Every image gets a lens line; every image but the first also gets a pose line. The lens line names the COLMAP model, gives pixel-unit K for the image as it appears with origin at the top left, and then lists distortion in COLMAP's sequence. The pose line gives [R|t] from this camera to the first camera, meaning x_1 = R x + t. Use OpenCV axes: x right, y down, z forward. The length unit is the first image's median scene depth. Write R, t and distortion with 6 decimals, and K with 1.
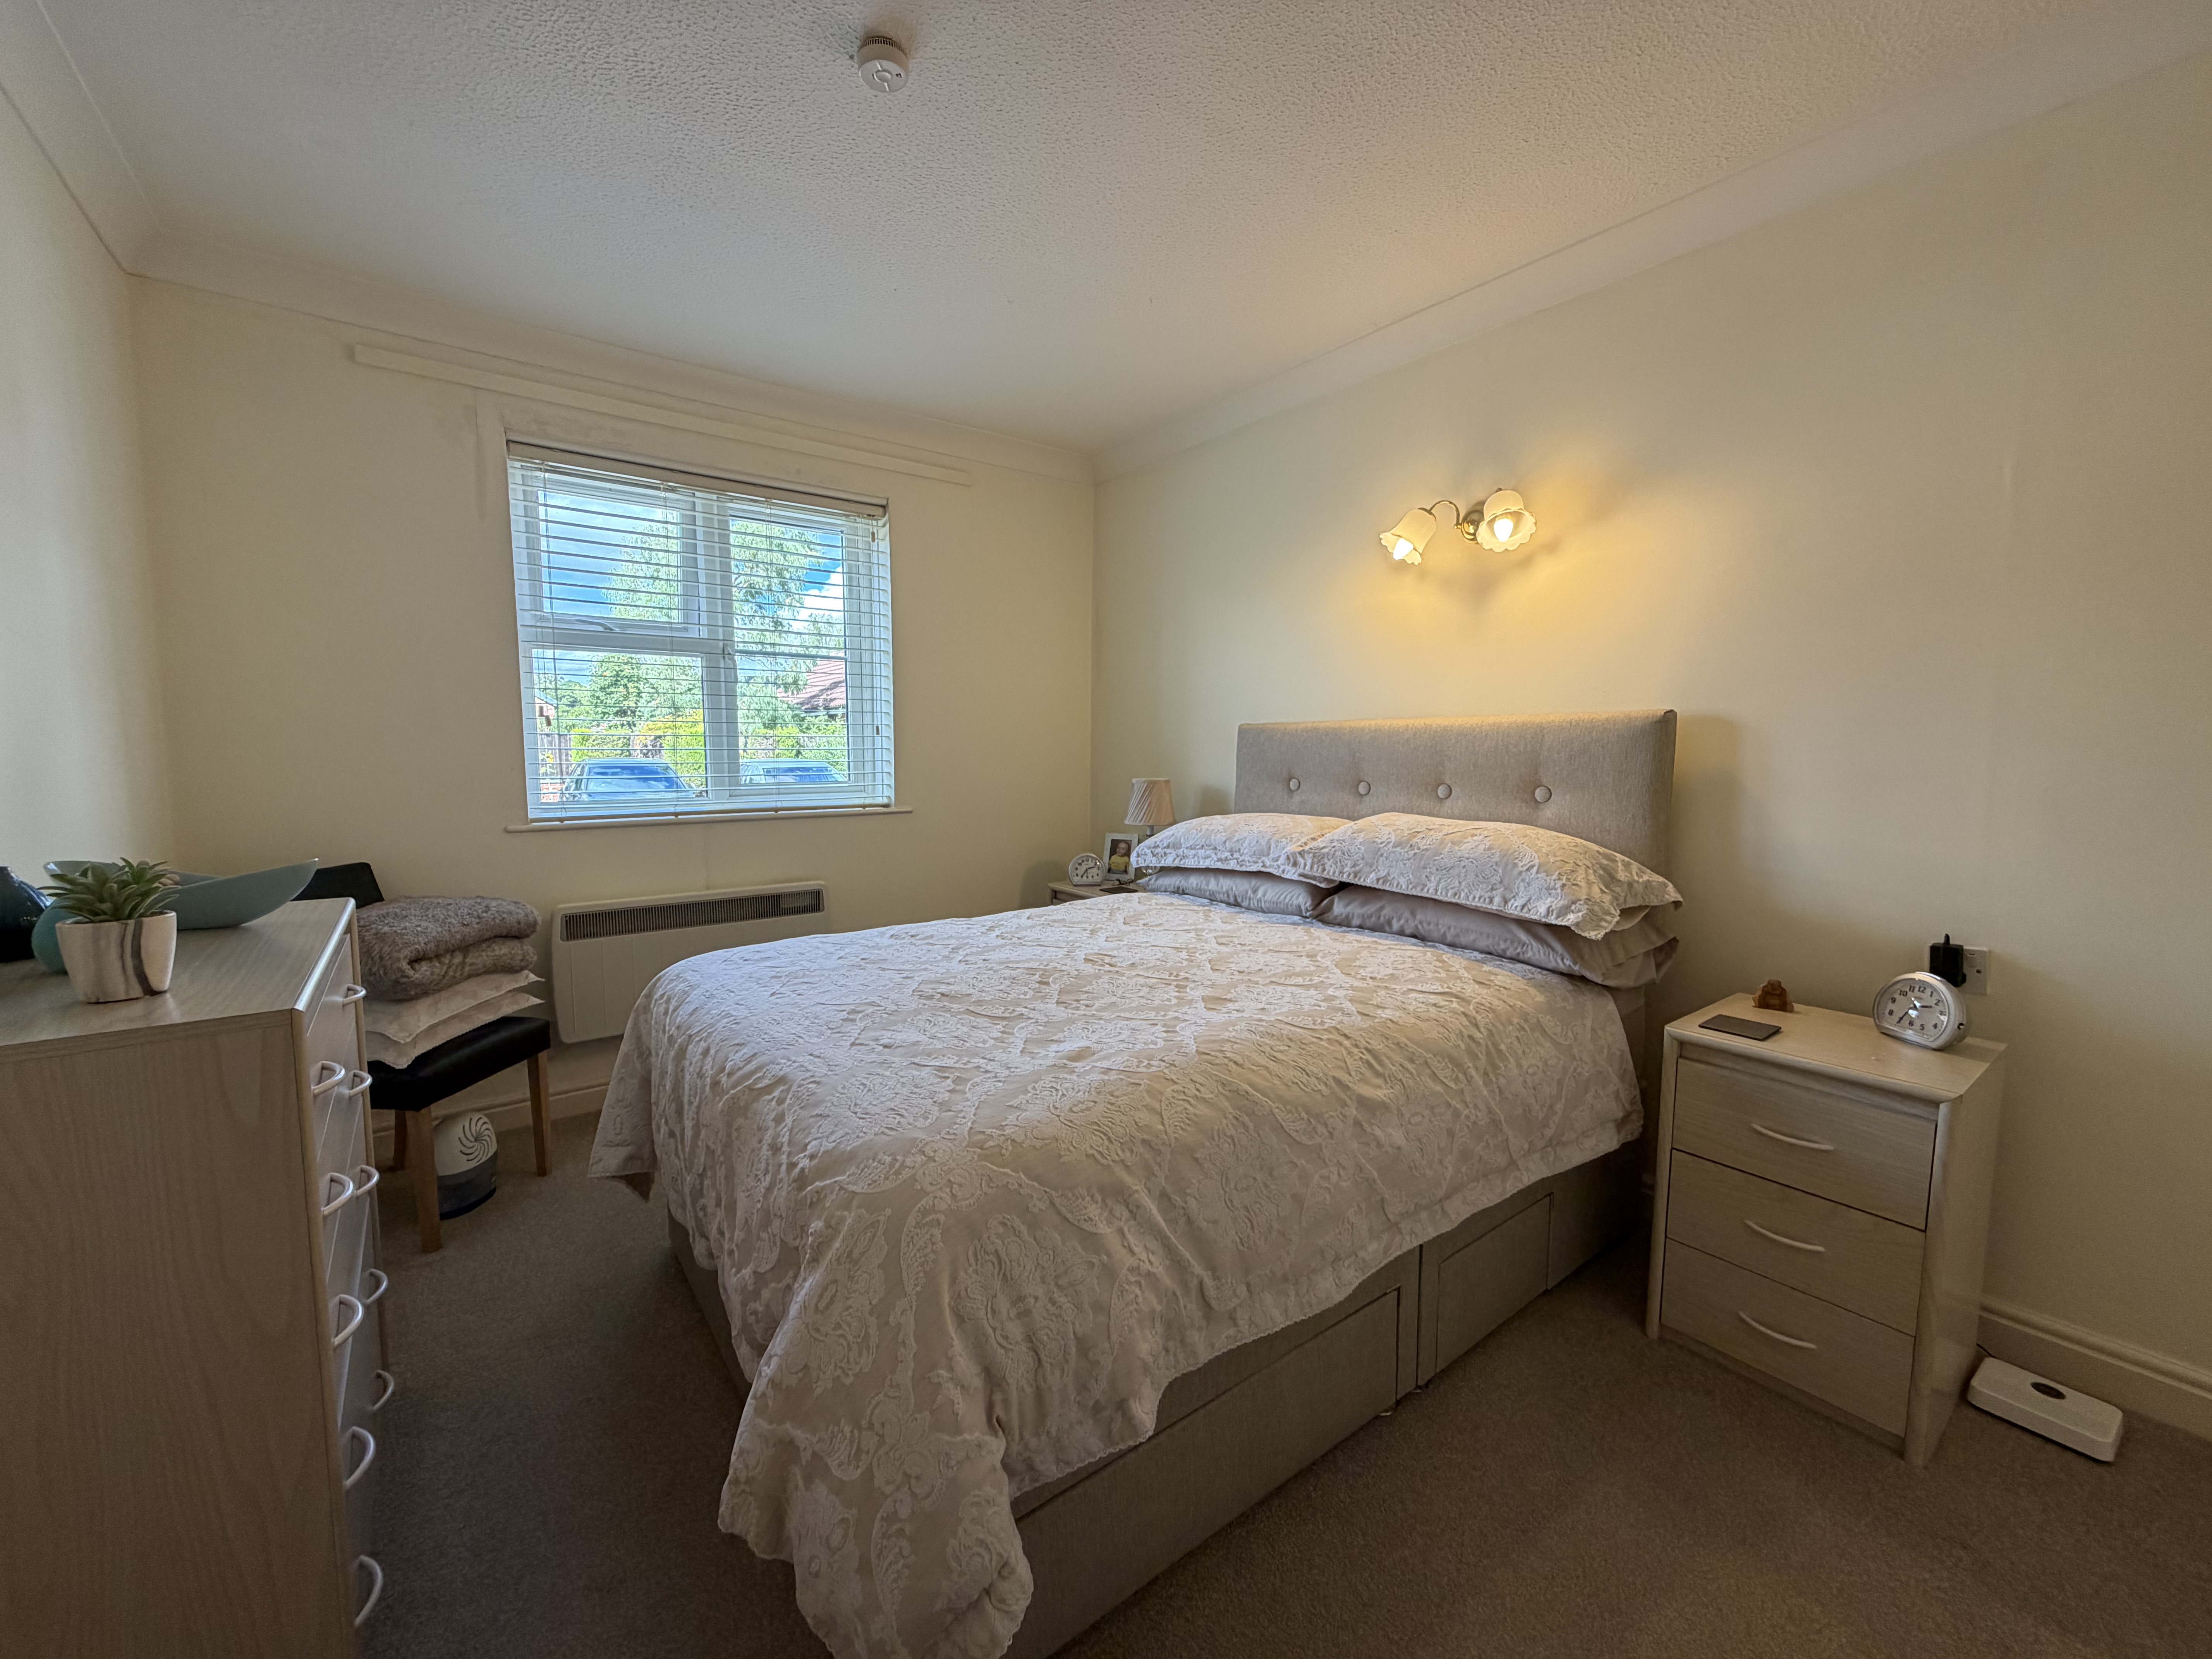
lens RADIAL K [[877.0, 0, 1105.2], [0, 877.0, 824.7], [0, 0, 1]] dist [-0.004390, -0.000037]
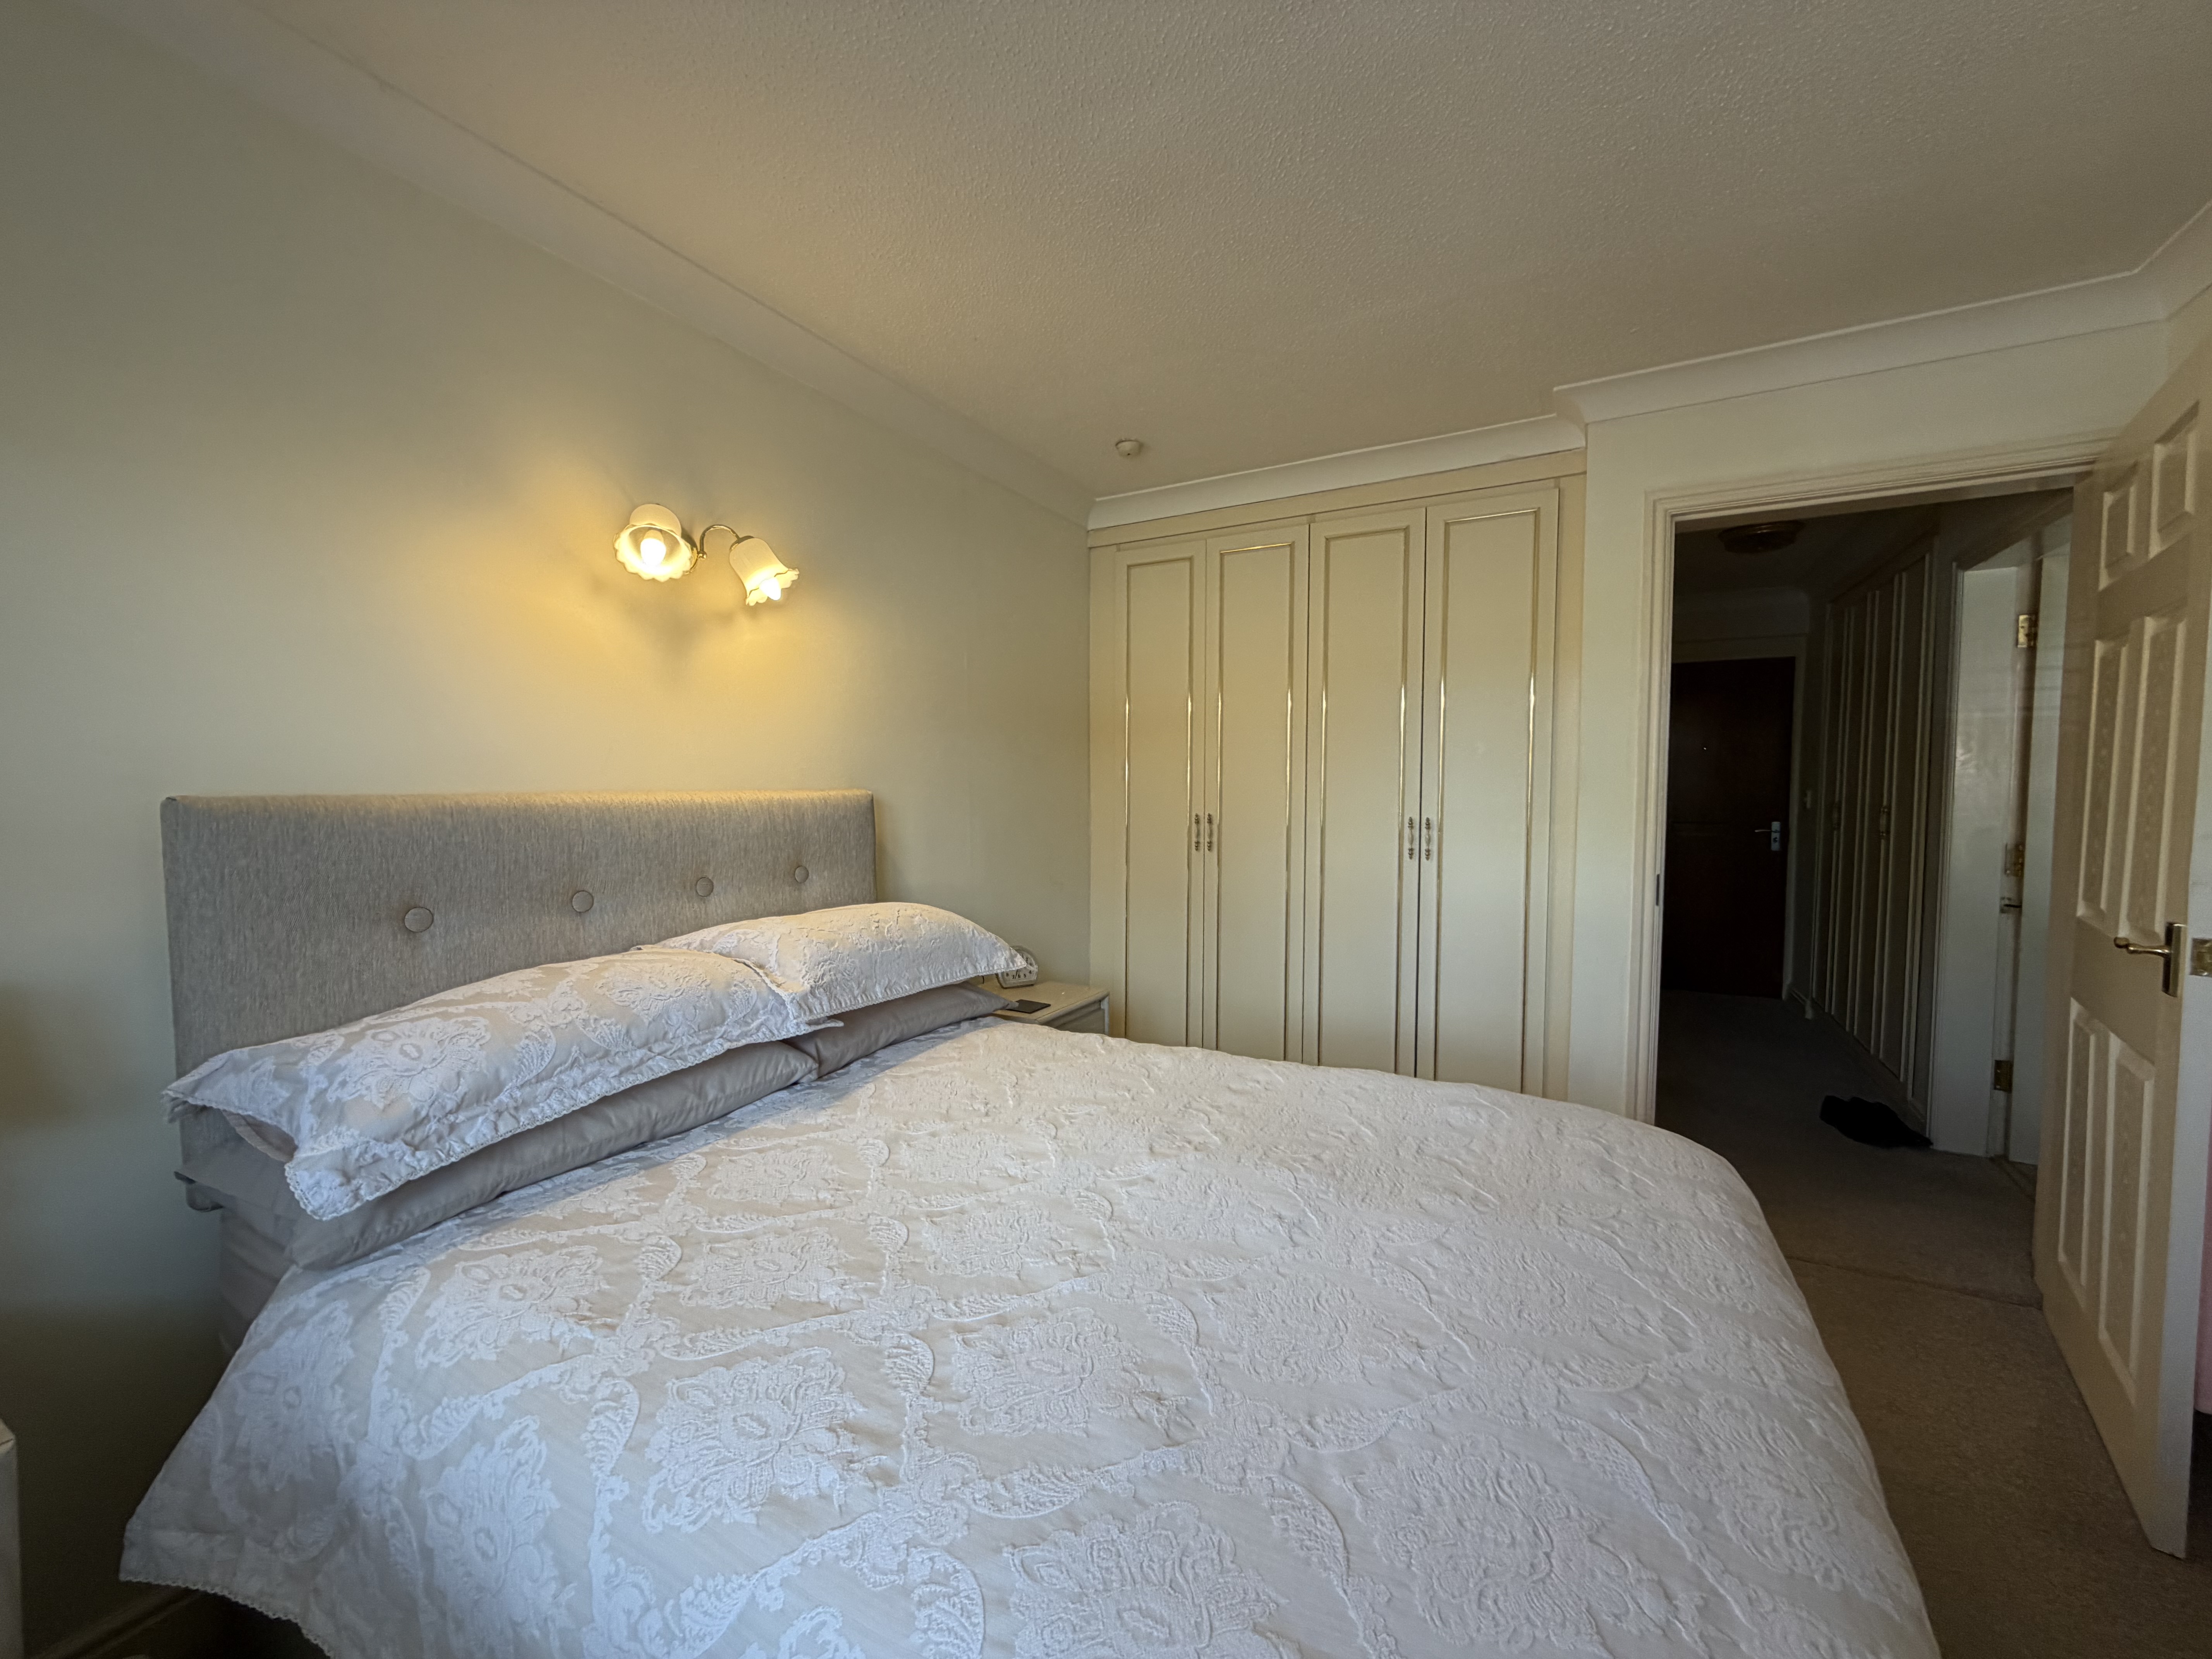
lens RADIAL K [[877.0, 0, 1104.0], [0, 877.0, 835.3], [0, 0, 1]] dist [-0.004390, -0.000037]
pose [[-0.411197, -0.042685, 0.910547, -0.441037], [0.087611, 0.992428, 0.086088, -0.114784], [-0.907327, 0.115173, -0.404343, 0.949744]]
